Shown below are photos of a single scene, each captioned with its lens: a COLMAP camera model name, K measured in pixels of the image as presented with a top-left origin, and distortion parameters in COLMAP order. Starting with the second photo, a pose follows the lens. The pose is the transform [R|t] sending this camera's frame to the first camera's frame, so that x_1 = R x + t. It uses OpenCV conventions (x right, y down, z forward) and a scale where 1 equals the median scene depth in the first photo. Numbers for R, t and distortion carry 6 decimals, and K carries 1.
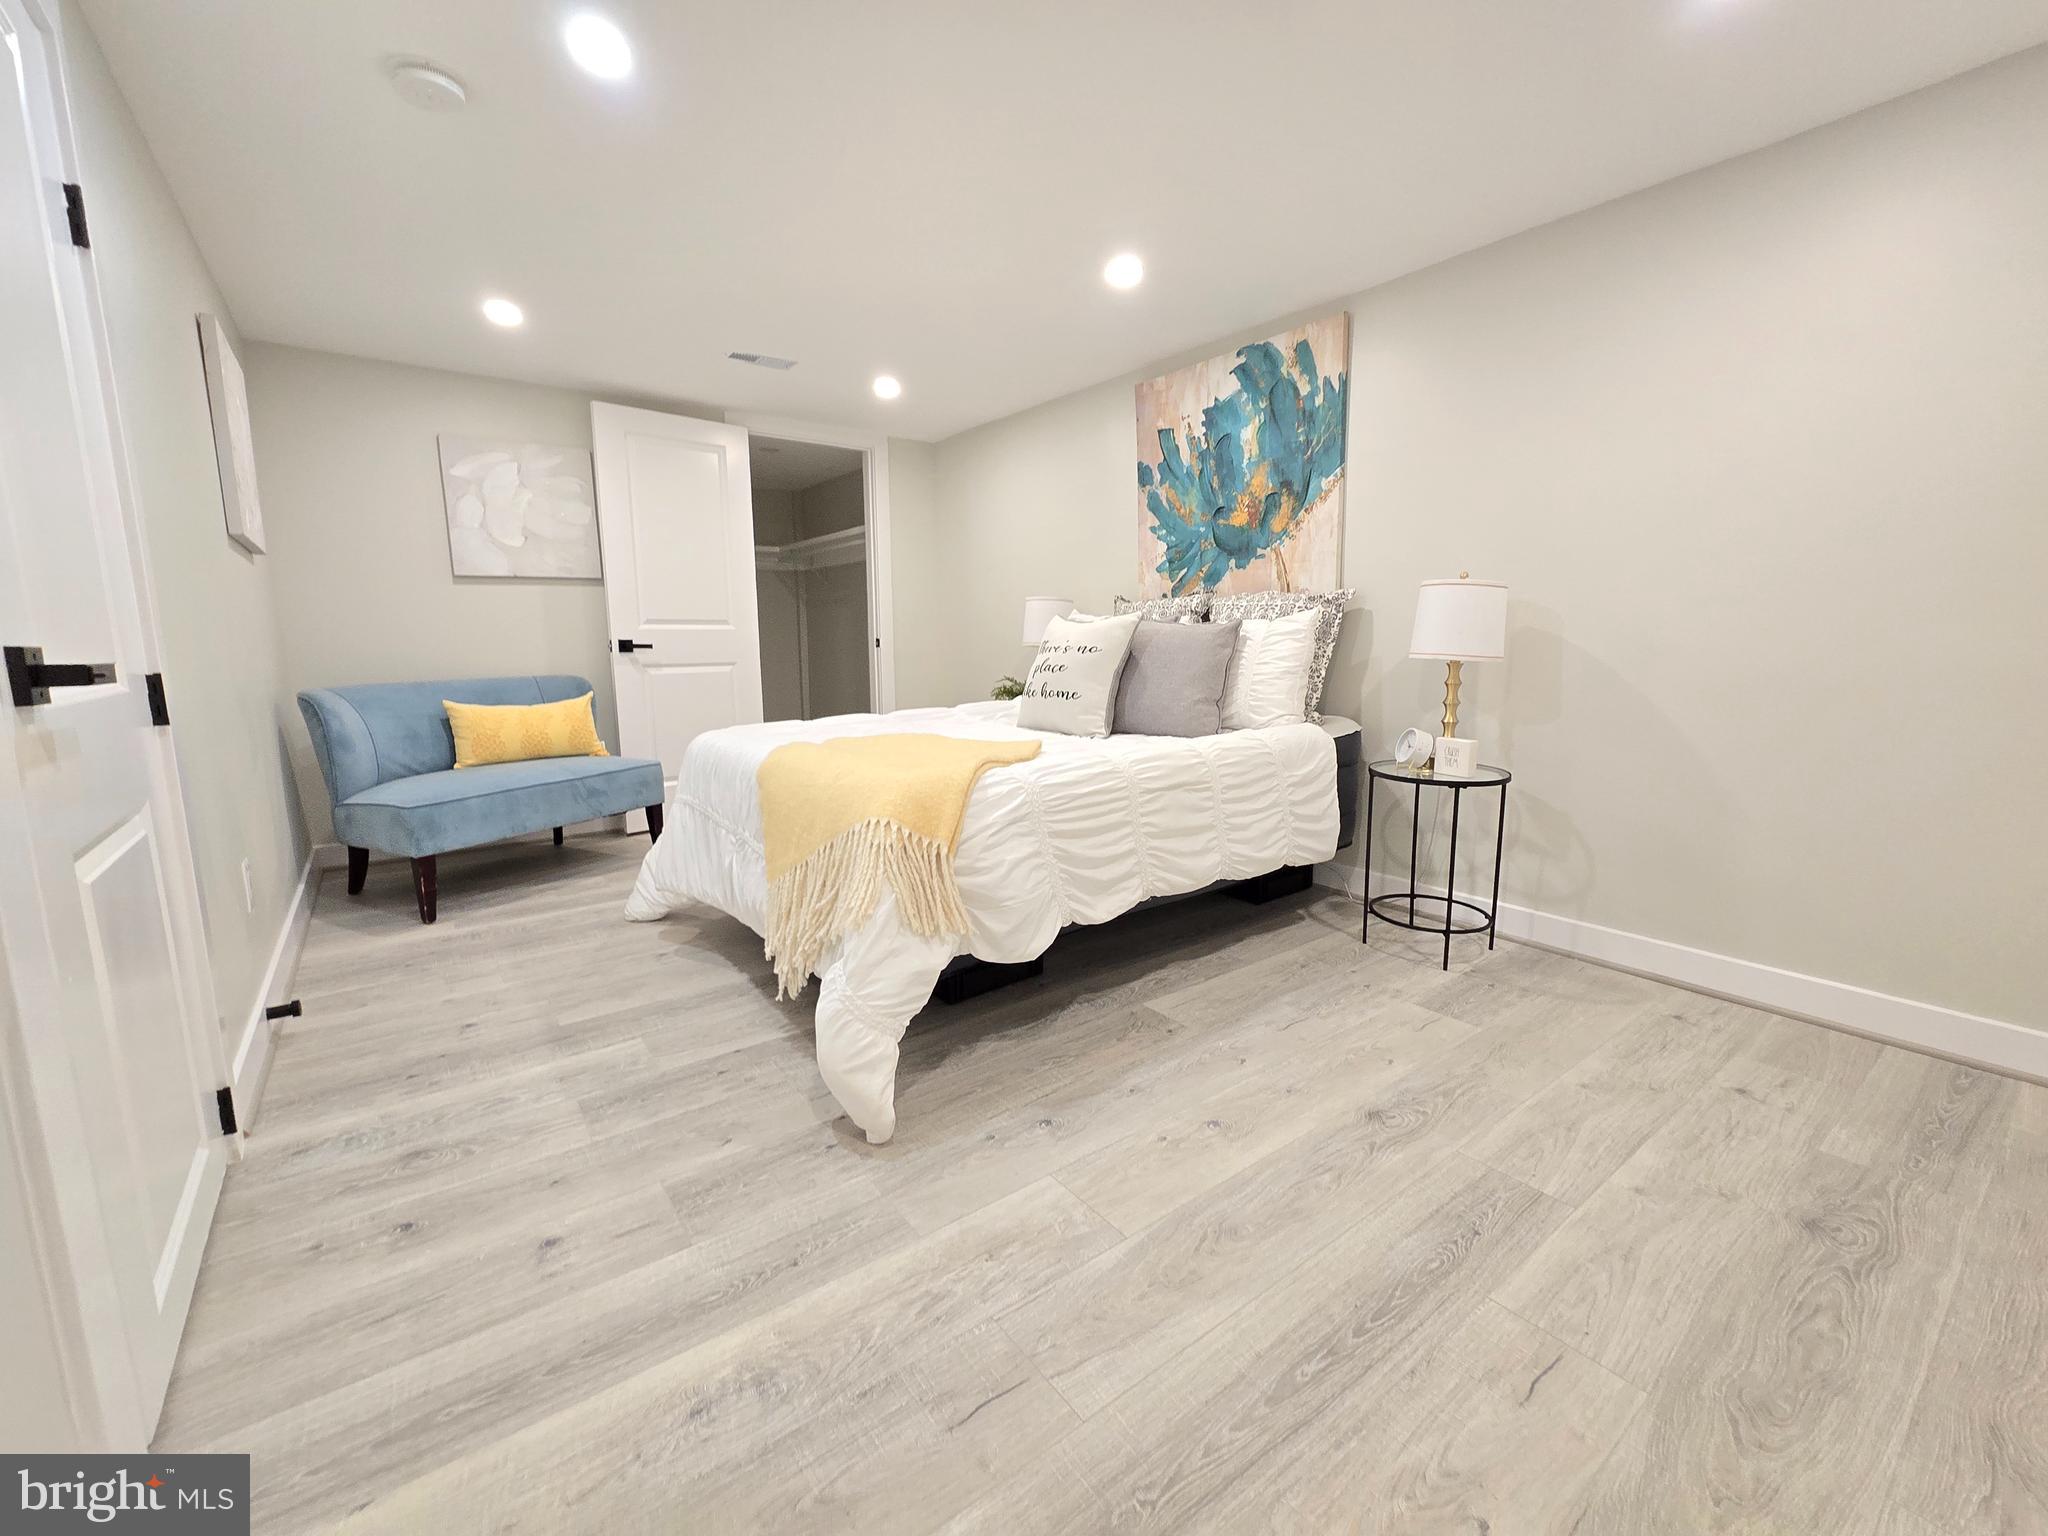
lens RADIAL K [[839.5, 0, 1020.5], [0, 839.5, 762.5], [0, 0, 1]] dist [-0.001866, 0.003611]
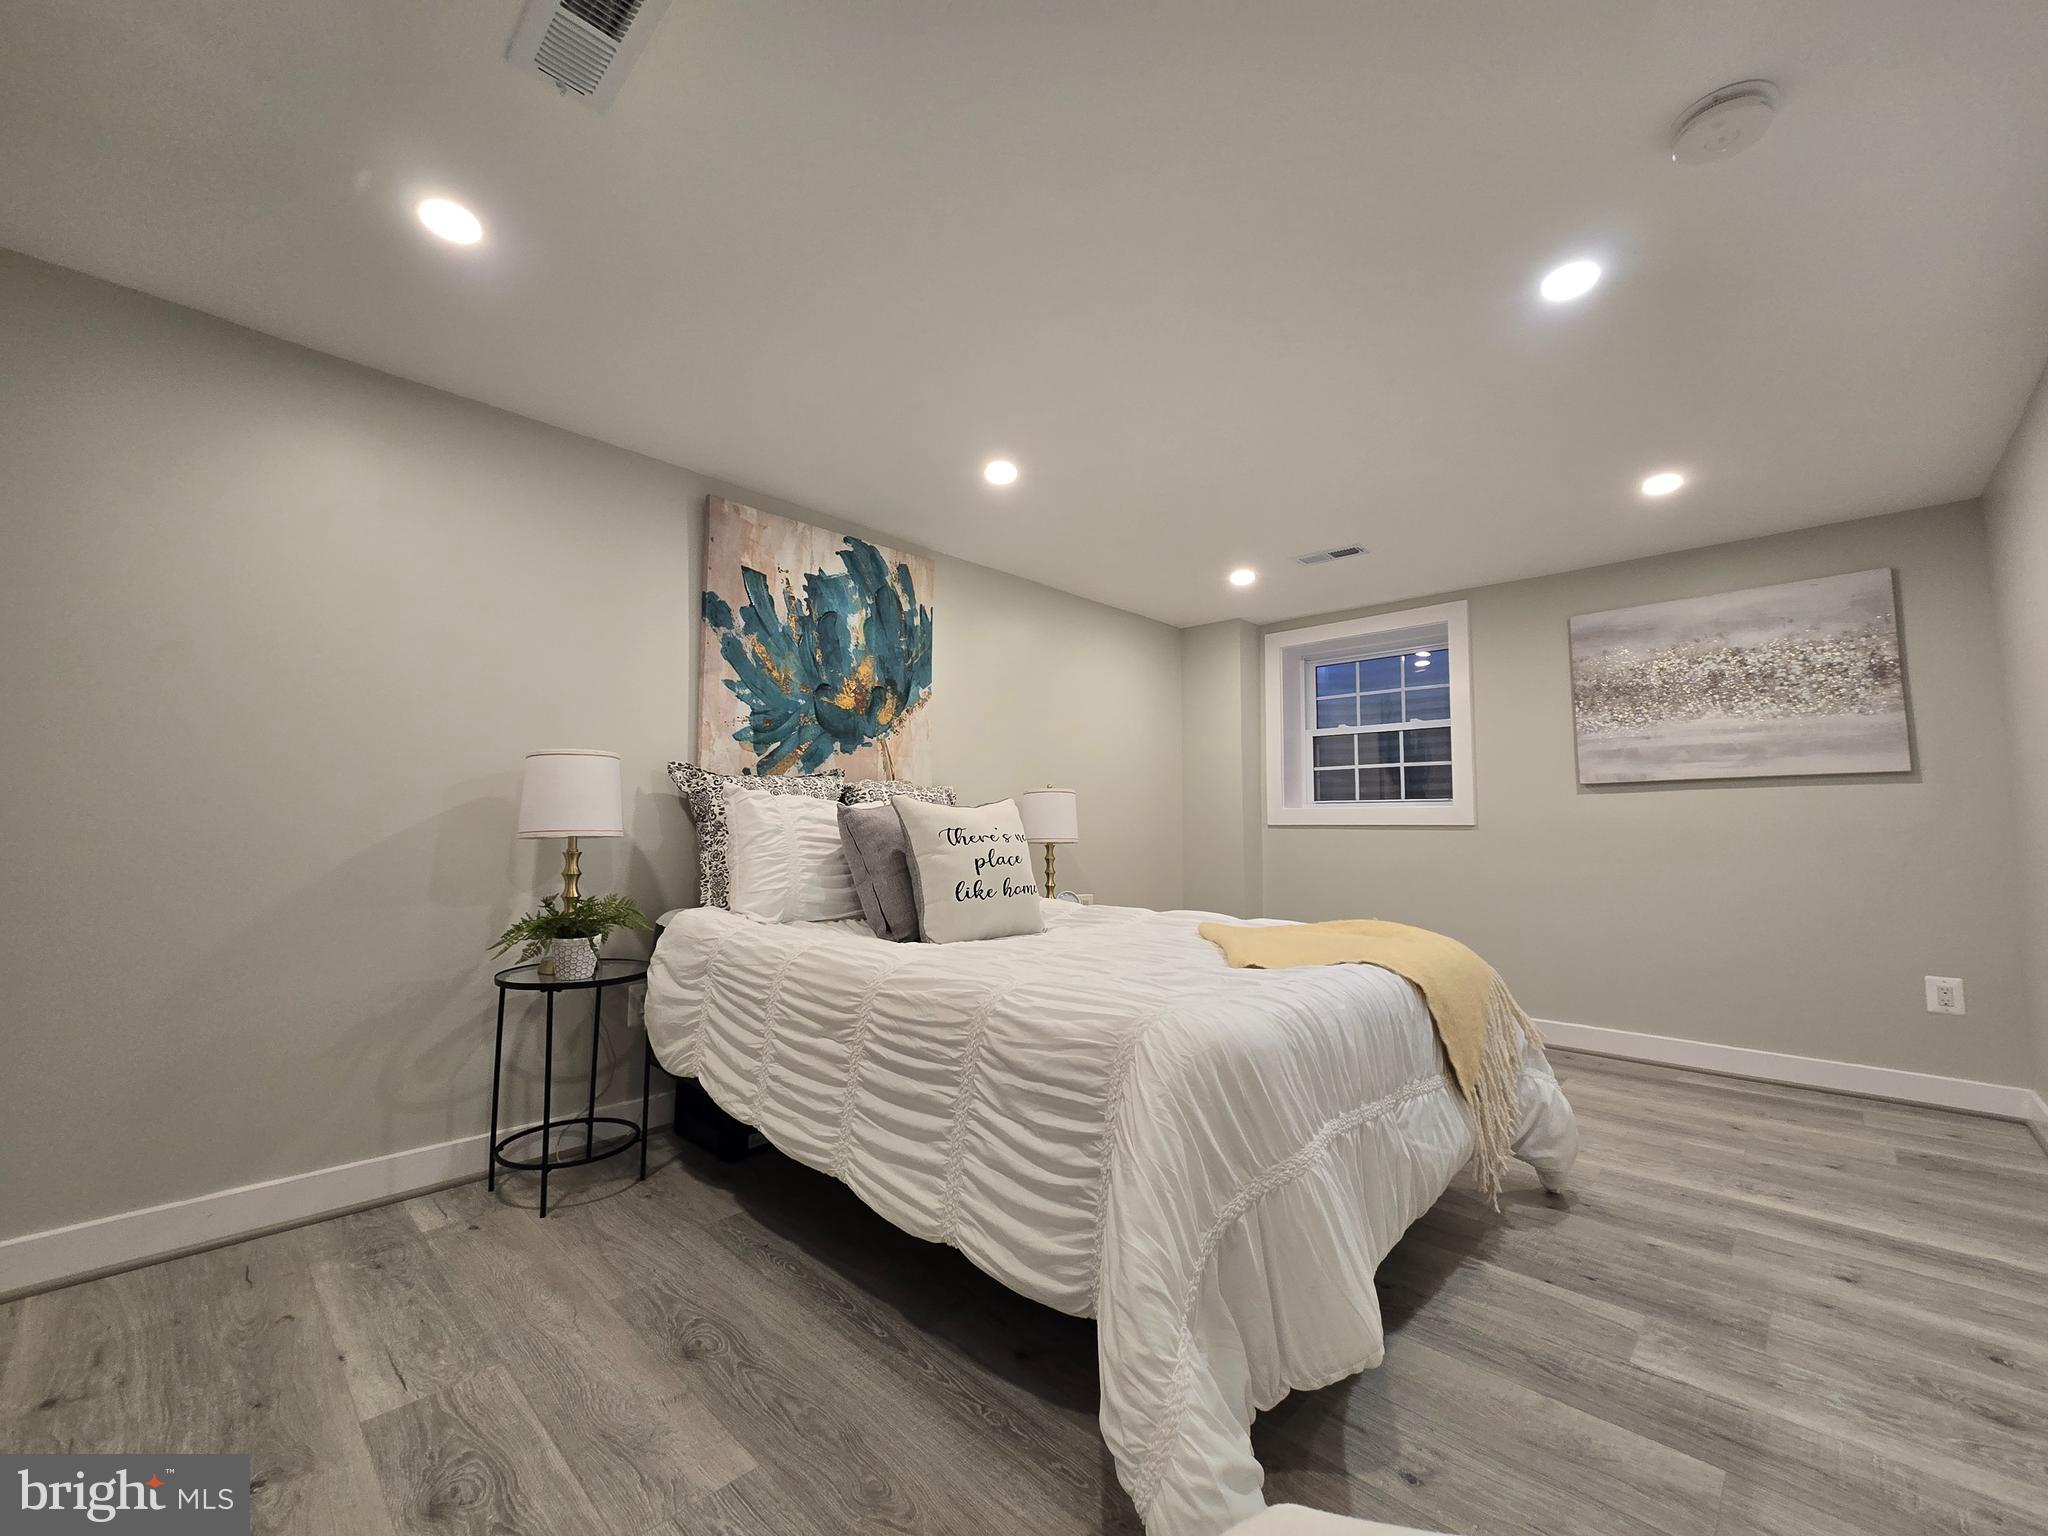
lens RADIAL K [[839.5, 0, 1020.5], [0, 839.5, 762.5], [0, 0, 1]] dist [-0.001866, 0.003611]
pose [[-0.166742, 0.084433, 0.982379, -0.721920], [0.143259, 0.987829, -0.060586, -0.139742], [-0.975538, 0.130632, -0.176808, 1.009979]]
